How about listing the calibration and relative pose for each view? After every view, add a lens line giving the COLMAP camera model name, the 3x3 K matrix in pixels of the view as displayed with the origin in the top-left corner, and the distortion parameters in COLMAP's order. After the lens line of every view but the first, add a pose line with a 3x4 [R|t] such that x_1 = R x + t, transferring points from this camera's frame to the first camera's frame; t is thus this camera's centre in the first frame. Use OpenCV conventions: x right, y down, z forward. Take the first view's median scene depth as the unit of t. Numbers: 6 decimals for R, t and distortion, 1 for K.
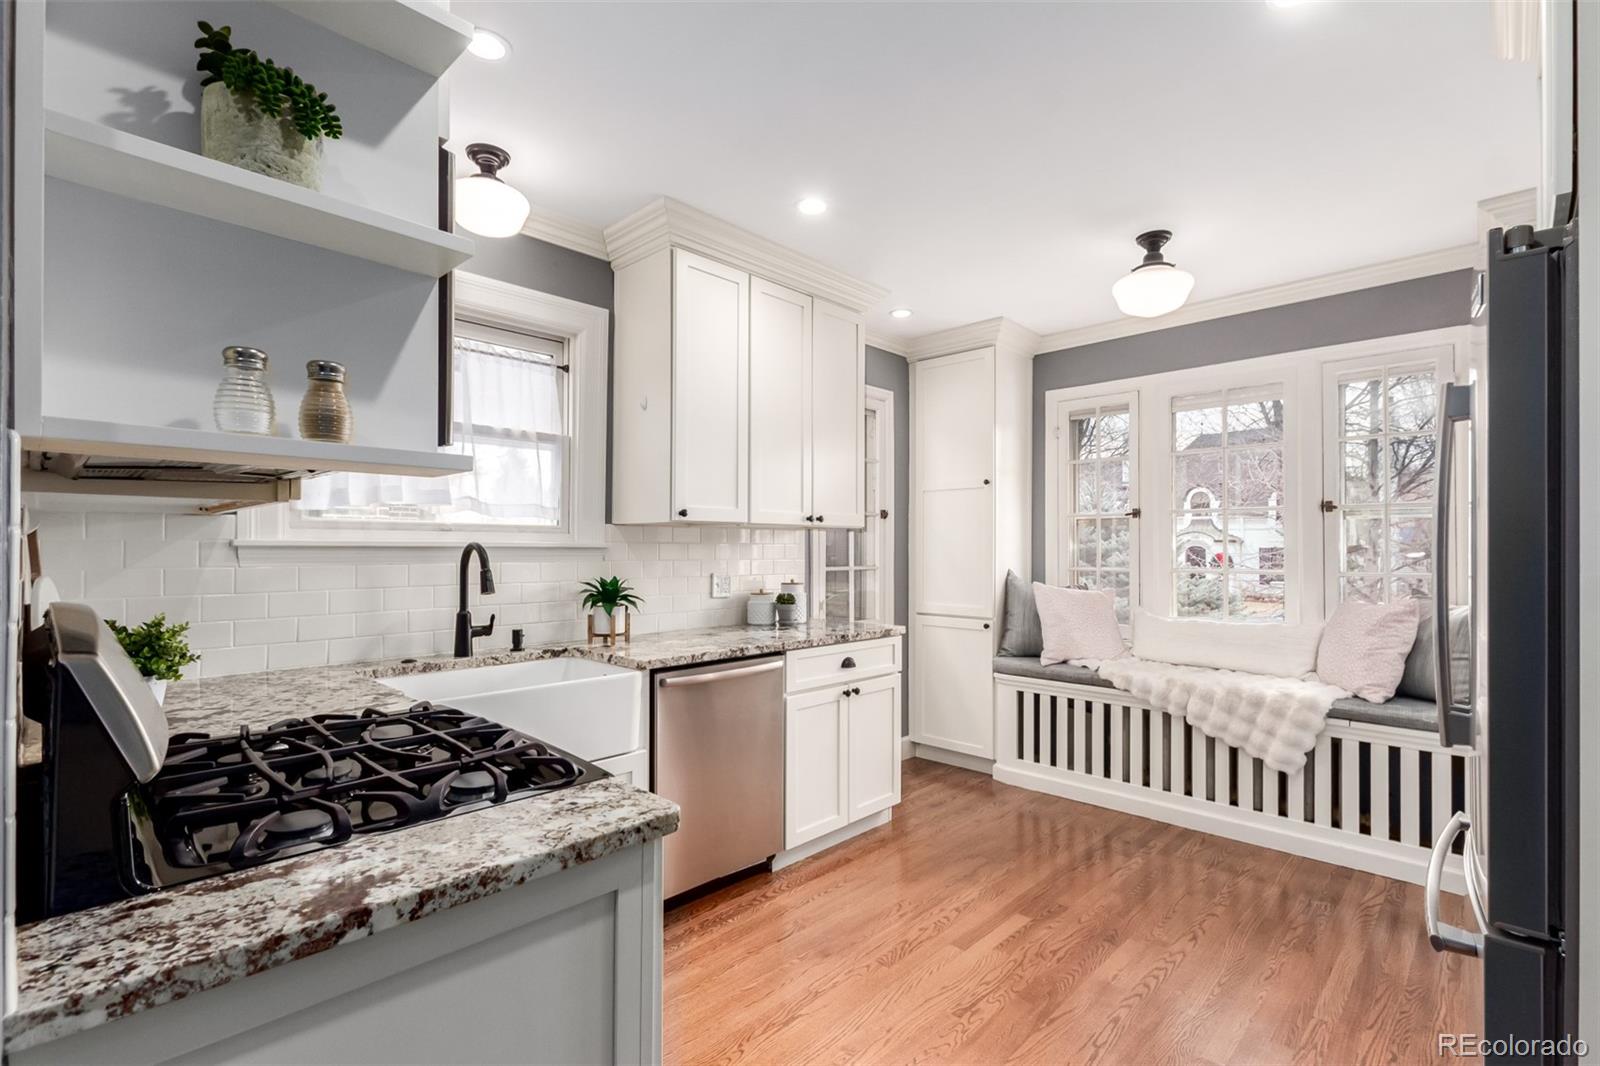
lens RADIAL K [[736.2, 0, 795.2], [0, 736.2, 538.2], [0, 0, 1]] dist [0.008964, -0.002775]
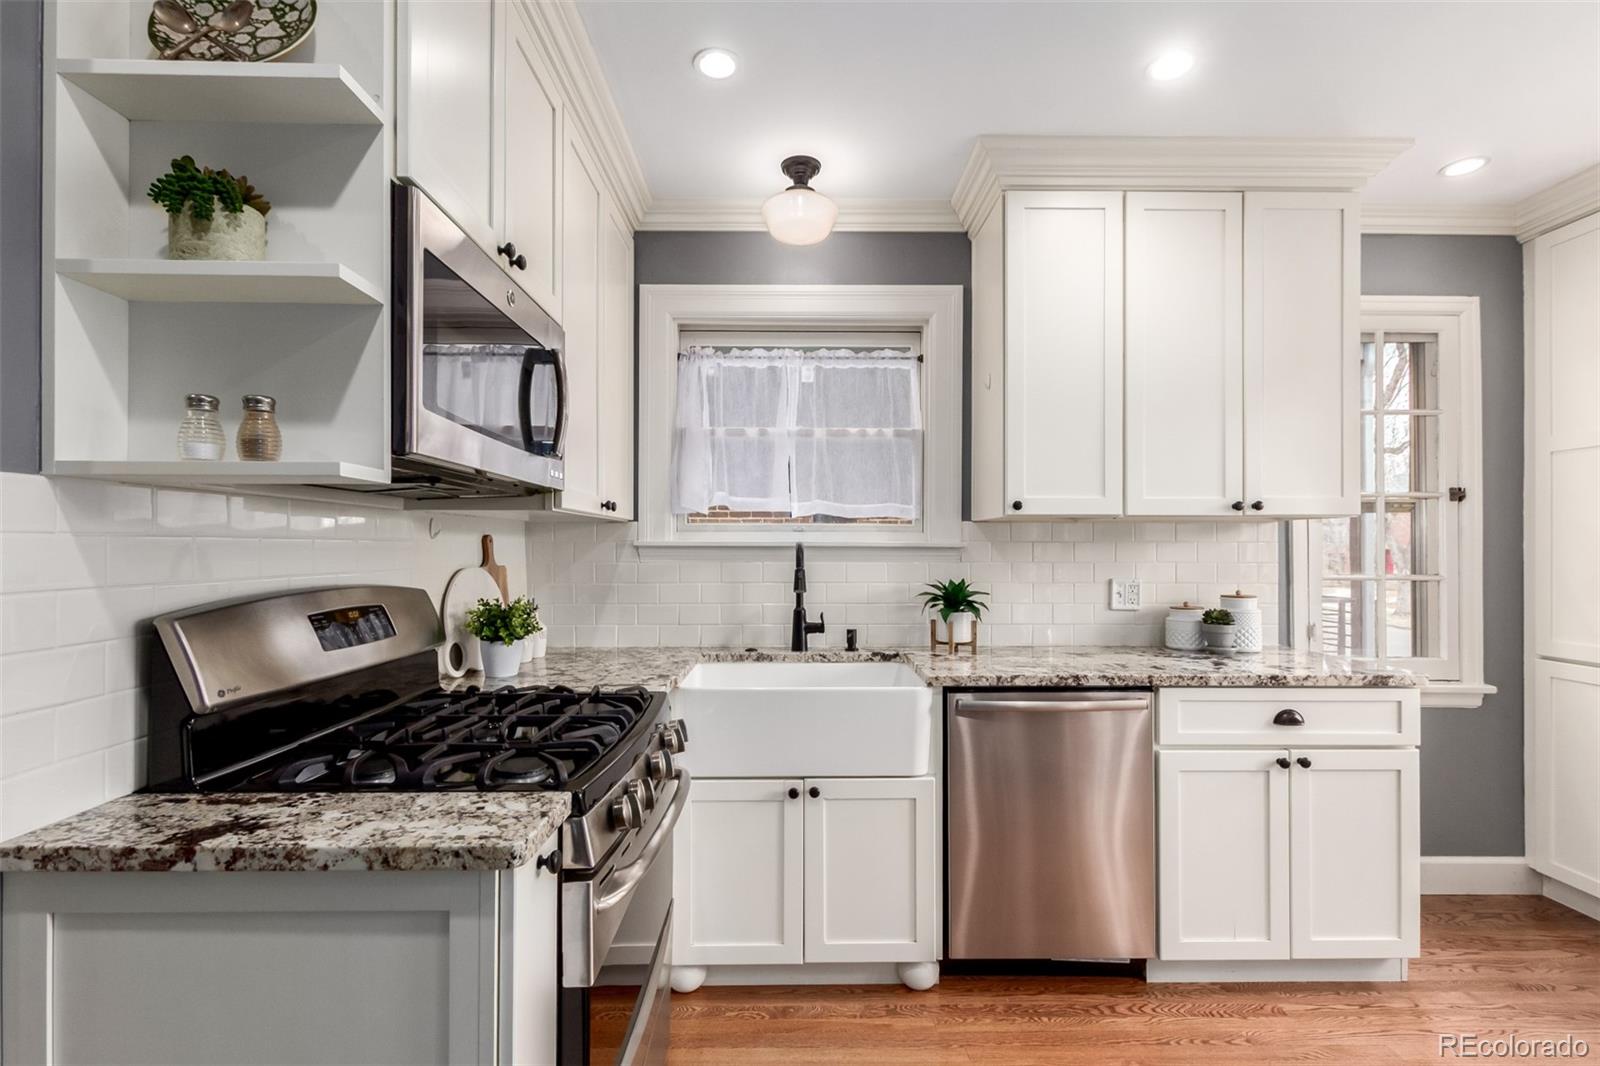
lens RADIAL K [[736.2, 0, 798.7], [0, 736.2, 539.1], [0, 0, 1]] dist [0.008964, -0.002775]
pose [[0.705153, -0.008488, -0.709004, 0.293977], [0.009480, 0.999952, -0.002543, 0.004003], [0.708991, -0.004928, 0.705200, 0.259412]]
